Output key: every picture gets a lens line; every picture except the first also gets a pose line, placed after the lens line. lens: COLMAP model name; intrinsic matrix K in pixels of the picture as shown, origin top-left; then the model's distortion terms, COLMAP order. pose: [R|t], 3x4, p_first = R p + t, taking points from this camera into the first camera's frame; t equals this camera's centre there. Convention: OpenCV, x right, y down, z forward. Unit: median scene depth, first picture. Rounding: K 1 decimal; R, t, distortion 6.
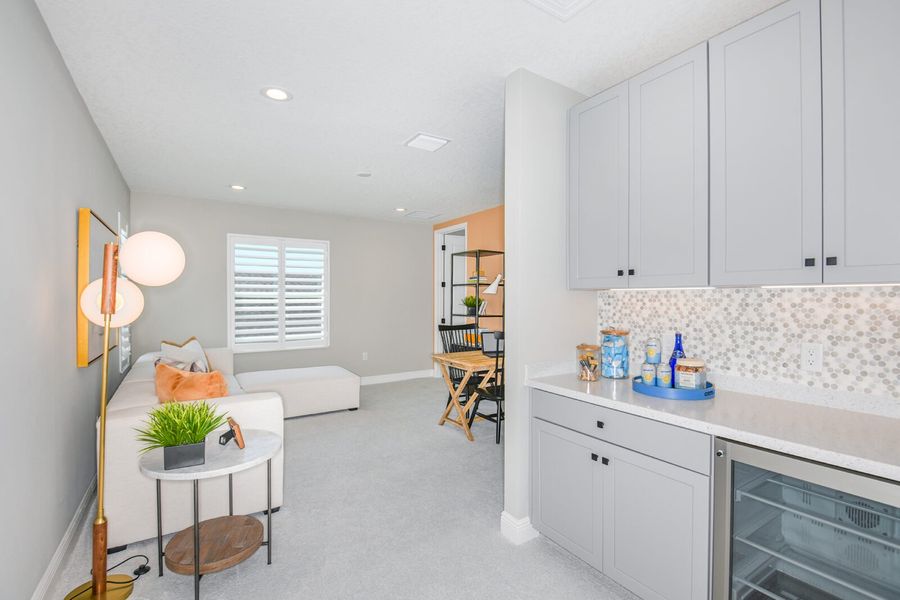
lens RADIAL K [[411.2, 0, 452.9], [0, 411.2, 303.0], [0, 0, 1]] dist [-0.000052, -0.000061]
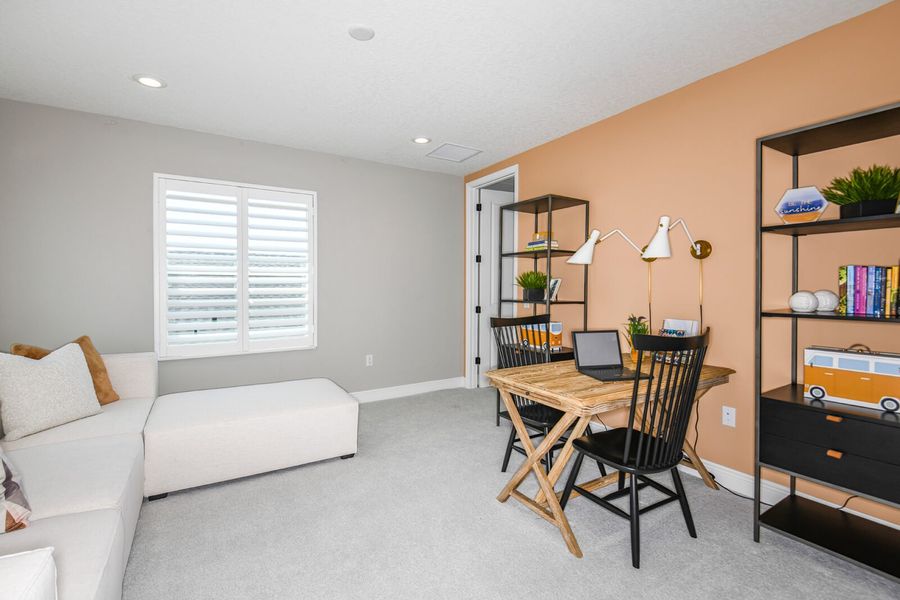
lens RADIAL K [[411.2, 0, 447.0], [0, 411.2, 292.7], [0, 0, 1]] dist [-0.000052, -0.000061]
pose [[0.999344, 0.000451, -0.036216, -0.066480], [-0.000273, 0.999988, 0.004895, 0.013515], [0.036218, -0.004882, 0.999332, 0.363436]]
